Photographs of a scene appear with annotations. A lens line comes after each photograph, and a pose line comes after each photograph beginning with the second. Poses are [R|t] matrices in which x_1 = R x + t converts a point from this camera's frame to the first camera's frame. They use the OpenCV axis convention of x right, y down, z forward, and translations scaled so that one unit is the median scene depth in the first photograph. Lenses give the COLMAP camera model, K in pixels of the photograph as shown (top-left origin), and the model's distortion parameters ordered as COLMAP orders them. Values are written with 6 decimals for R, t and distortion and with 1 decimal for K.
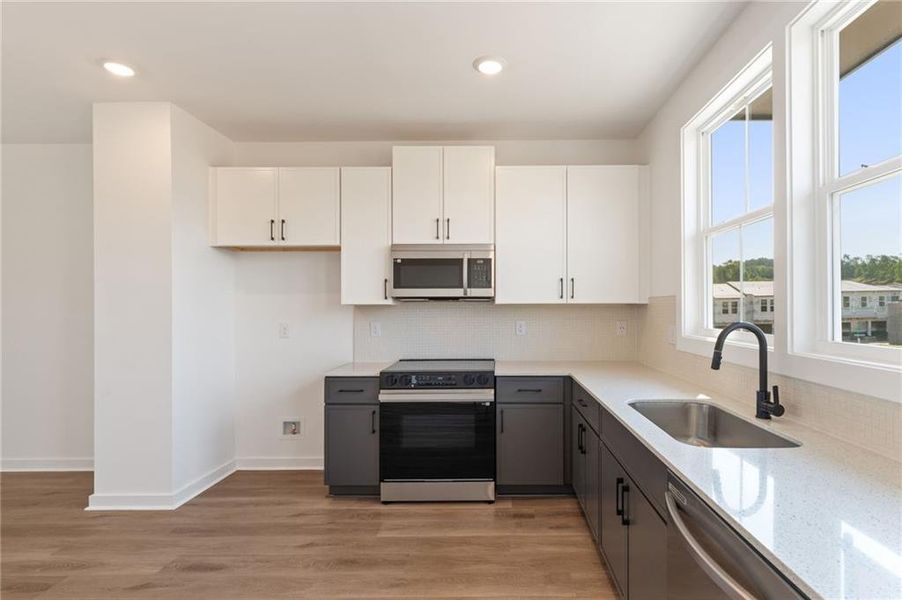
lens RADIAL K [[446.3, 0, 488.2], [0, 446.3, 302.4], [0, 0, 1]] dist [0.001903, 0.000948]
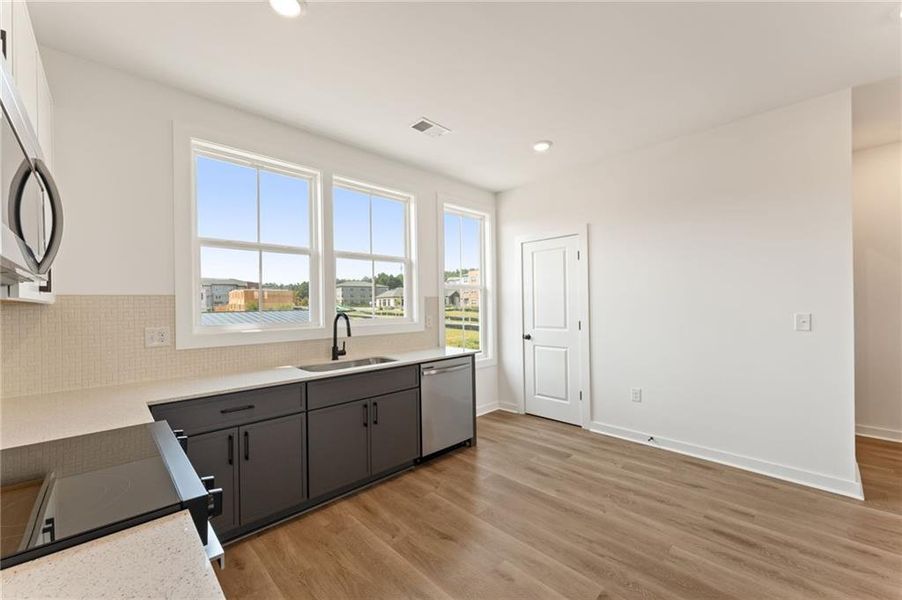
lens RADIAL K [[355.3, 0, 449.5], [0, 355.3, 306.0], [0, 0, 1]] dist [-0.001084, -0.000685]
pose [[-0.692180, 0.011255, 0.721637, -0.544687], [0.012952, 0.999911, -0.003173, 0.017545], [-0.721609, 0.007151, -0.692264, 1.033168]]
